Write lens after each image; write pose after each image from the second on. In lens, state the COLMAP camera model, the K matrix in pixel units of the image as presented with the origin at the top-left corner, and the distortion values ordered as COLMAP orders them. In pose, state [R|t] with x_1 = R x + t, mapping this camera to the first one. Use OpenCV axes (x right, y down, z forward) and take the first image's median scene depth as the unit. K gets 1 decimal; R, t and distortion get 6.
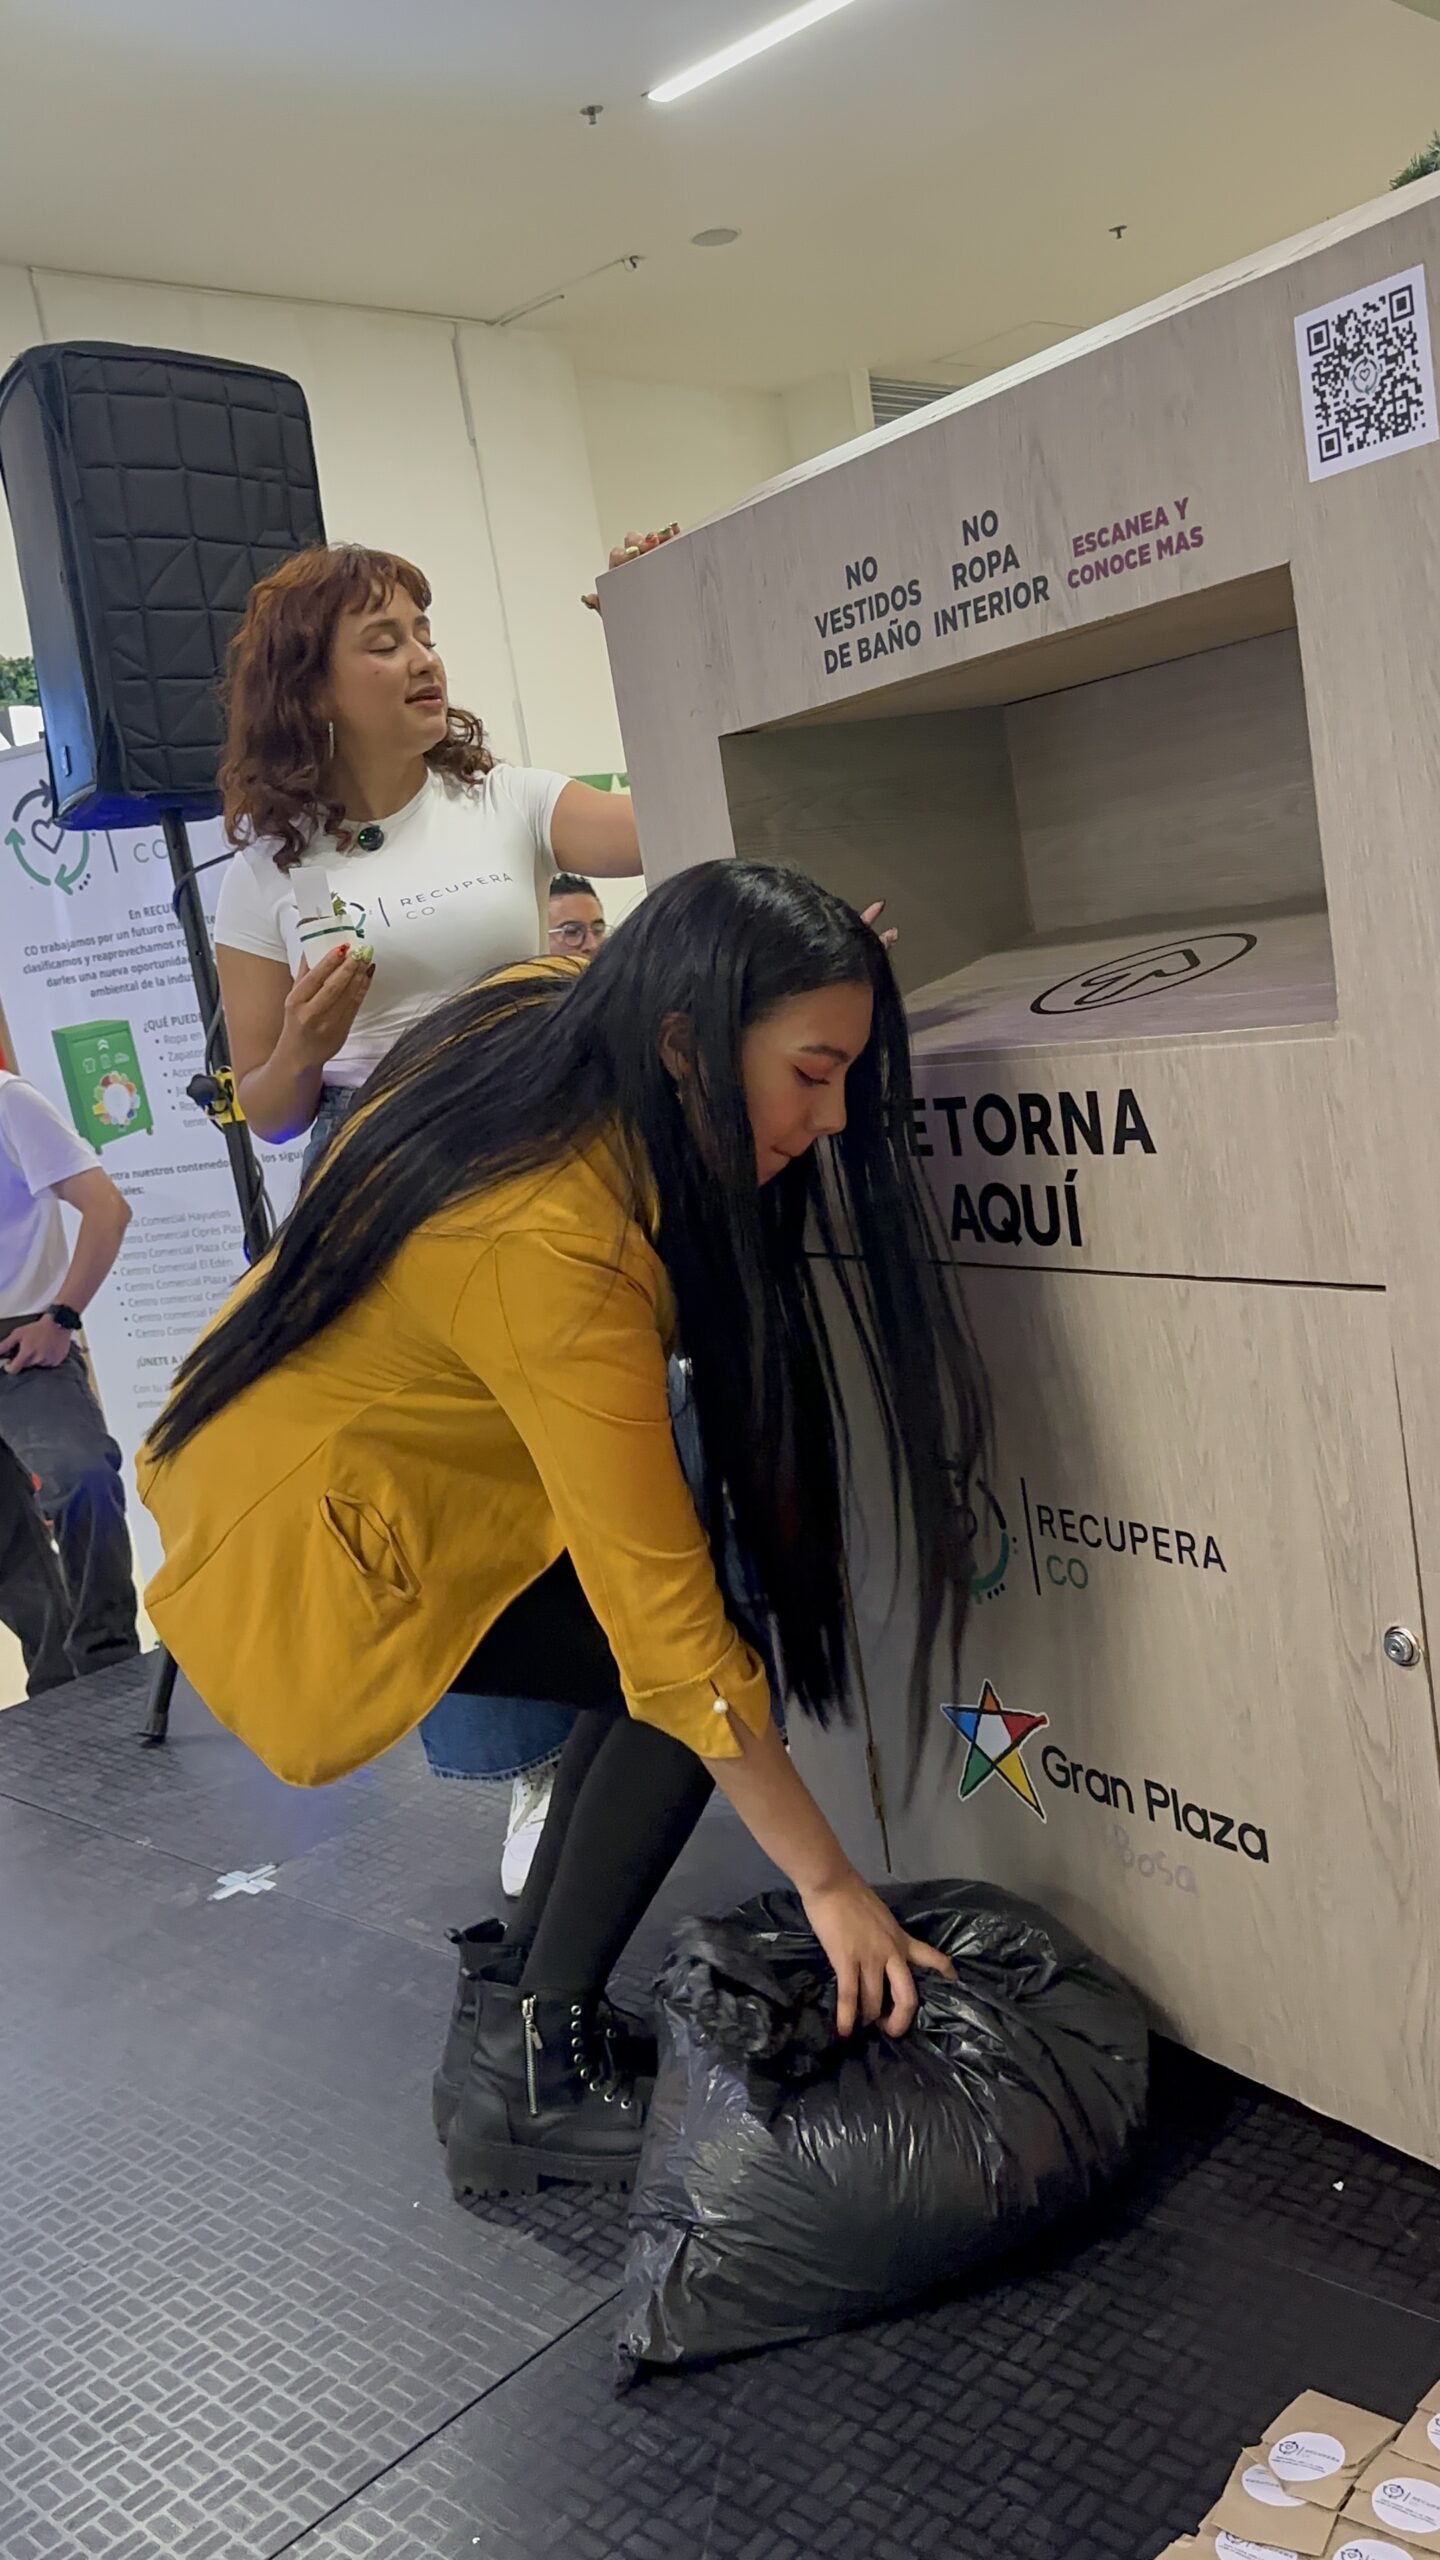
lens RADIAL K [[2088.6, 0, 718.6], [0, 2088.6, 1295.1], [0, 0, 1]] dist [0.184426, -0.363443]
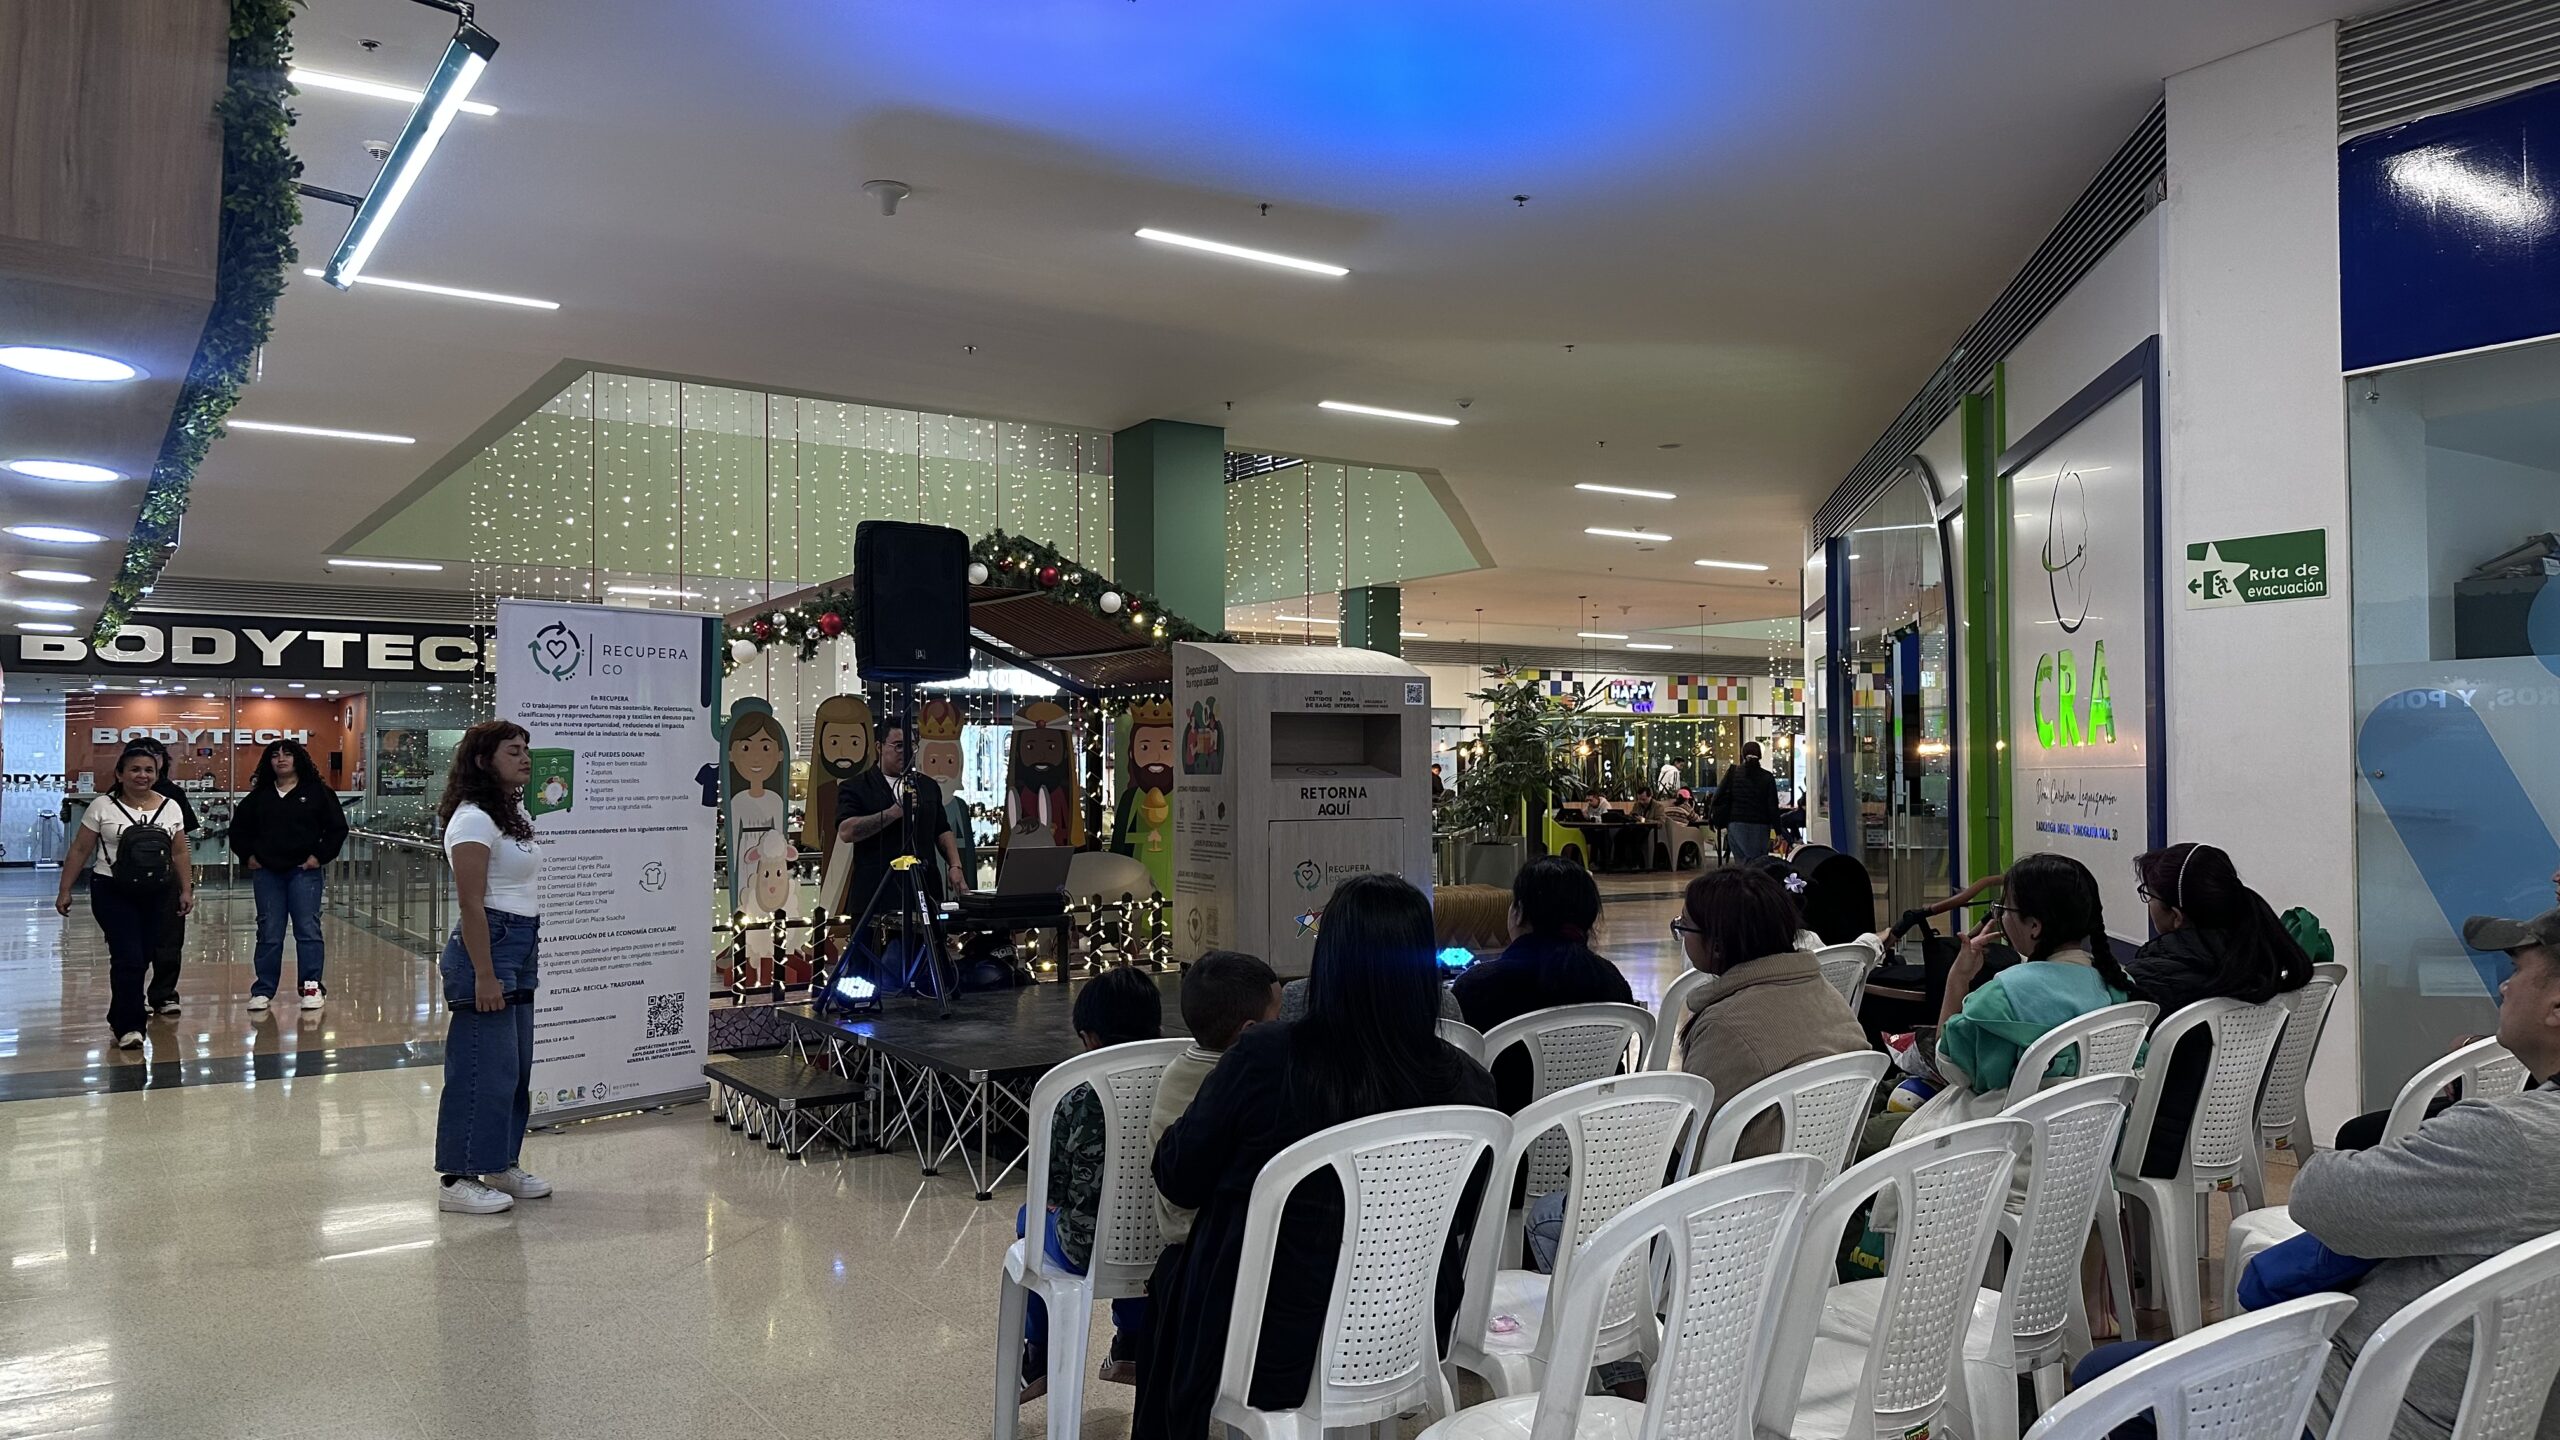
lens RADIAL K [[1771.7, 0, 1273.4], [0, 1771.7, 734.0], [0, 0, 1]] dist [0.202463, -0.425673]
pose [[0.125375, 0.182081, 0.975258, -4.495337], [0.157455, 0.966903, -0.200763, 0.684910], [-0.979535, 0.178730, 0.092556, 0.707993]]
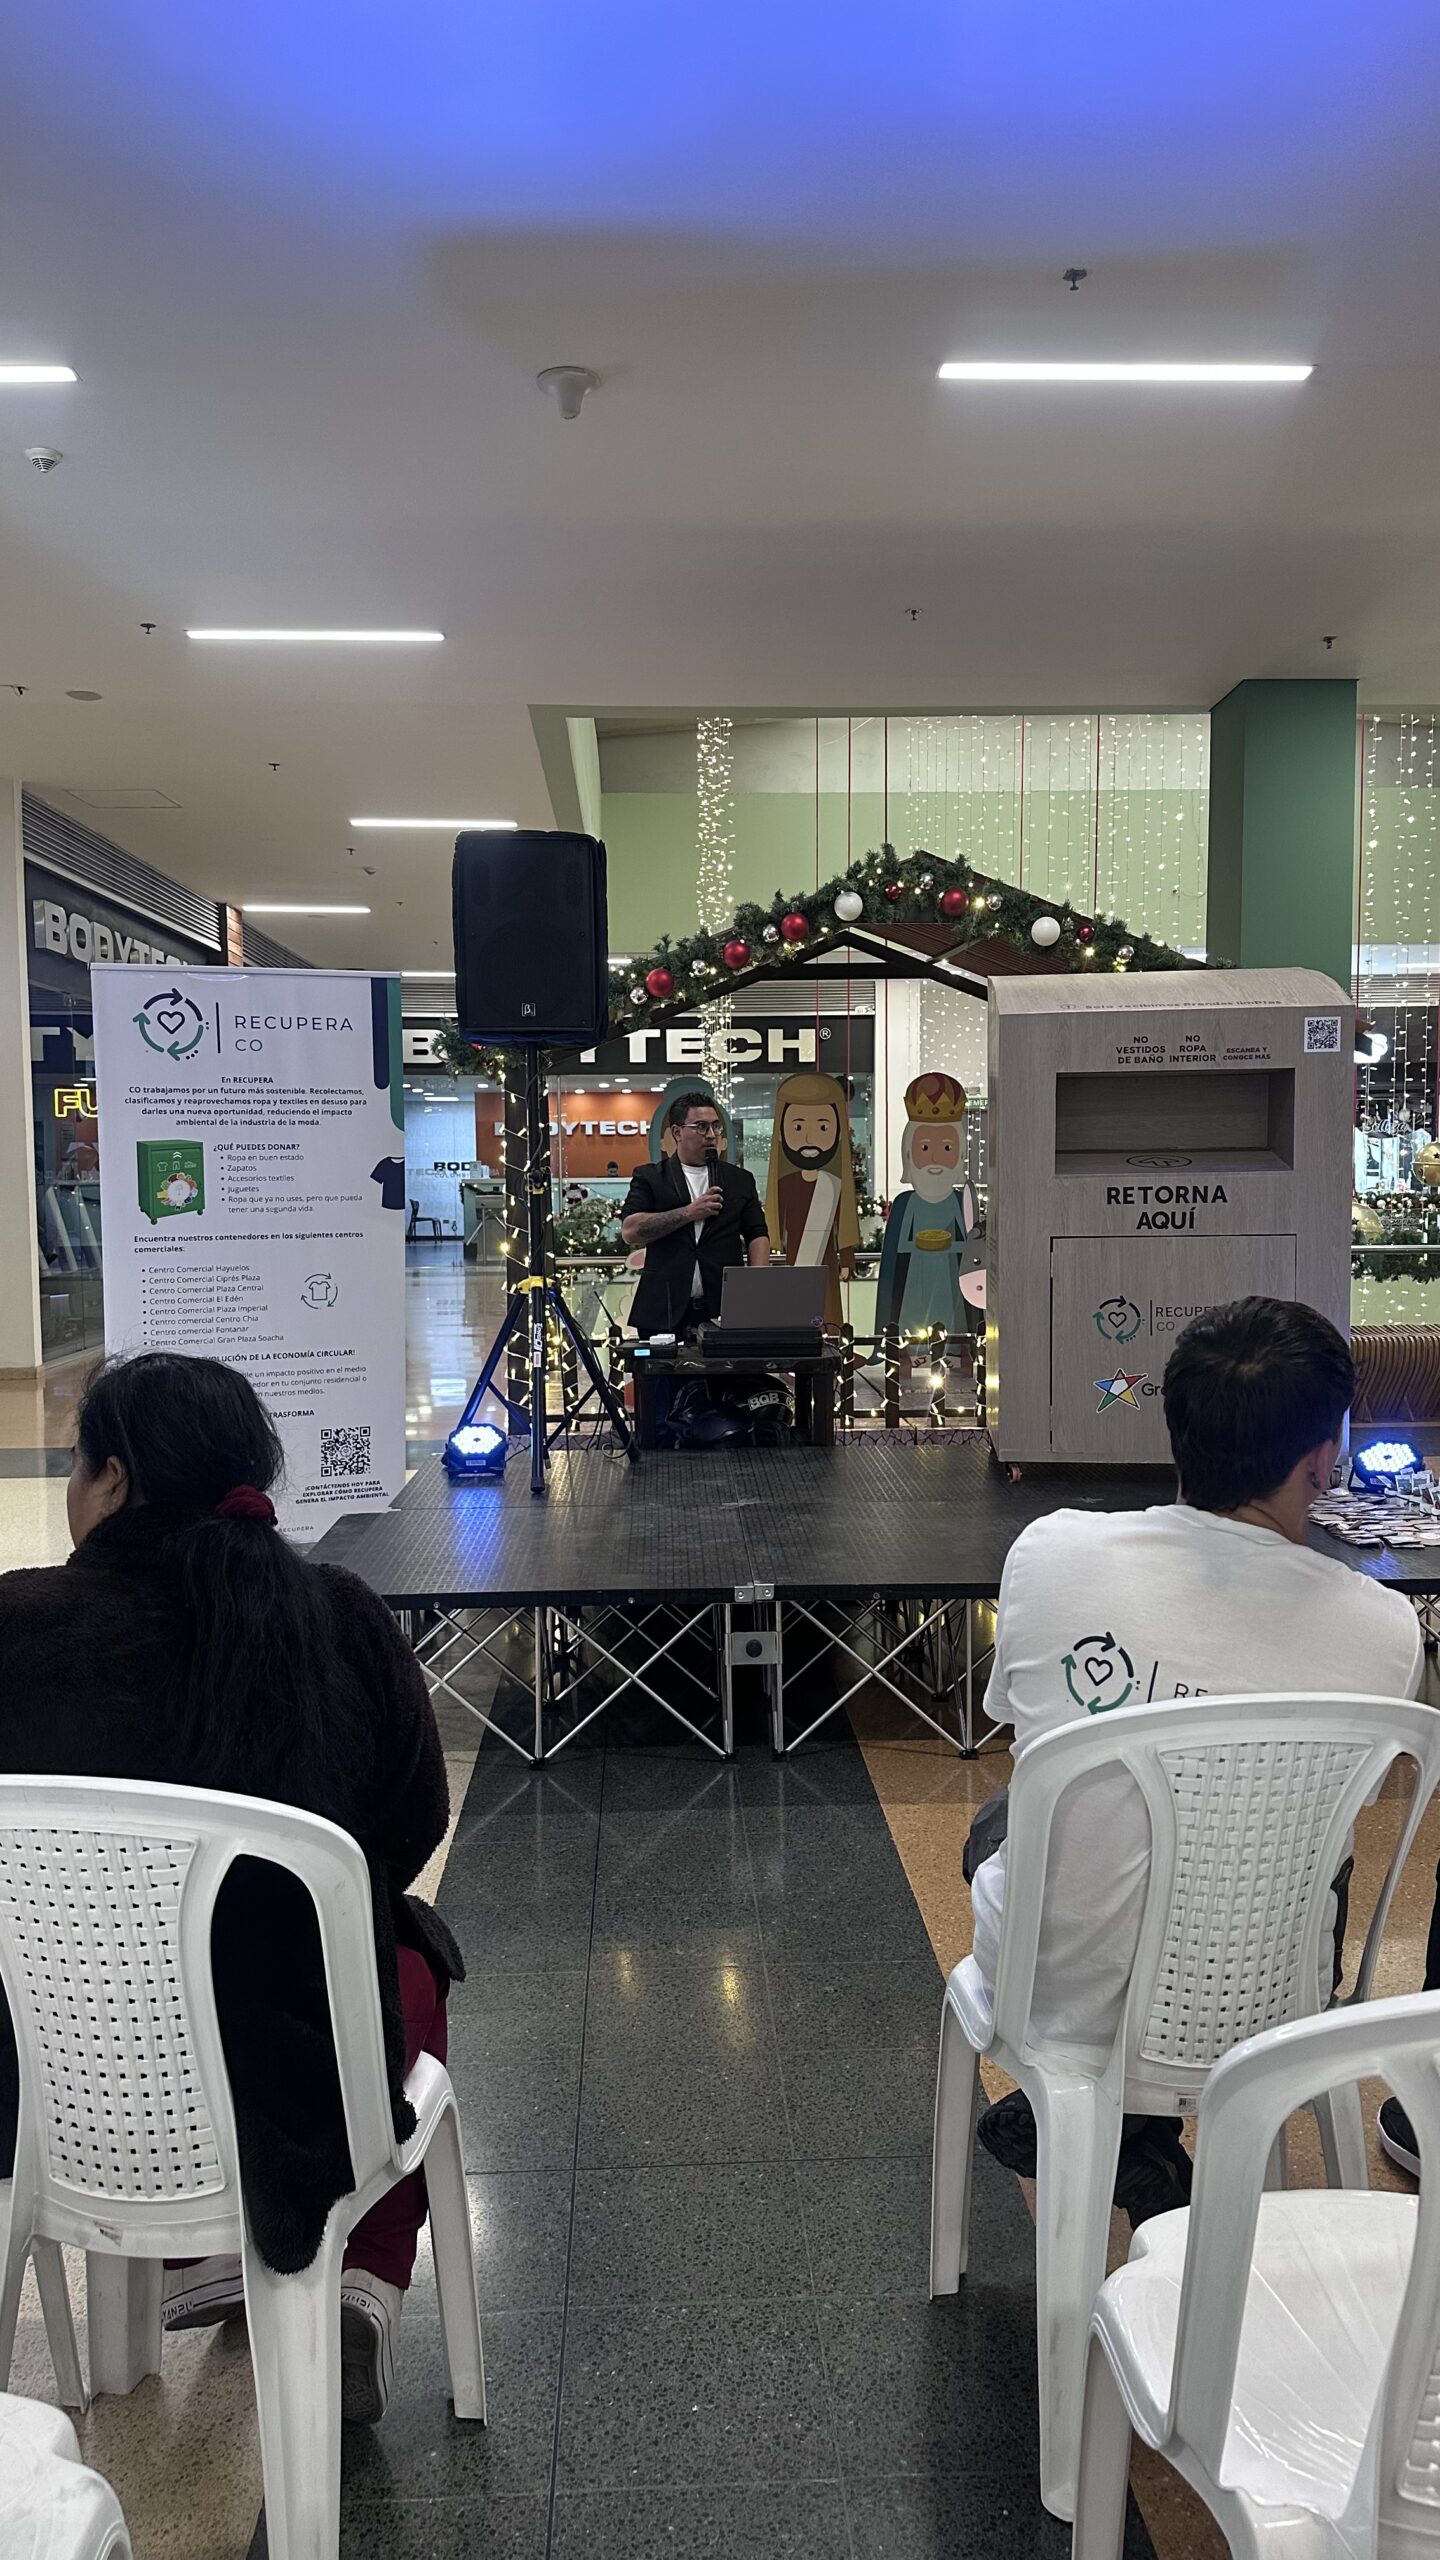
lens RADIAL K [[1771.7, 0, 726.4], [0, 1771.7, 1293.0], [0, 0, 1]] dist [0.202463, -0.425673]
pose [[0.620152, 0.098437, 0.778282, -2.716798], [0.046398, 0.985757, -0.161649, 0.547622], [-0.783109, 0.136358, 0.606751, -0.241726]]
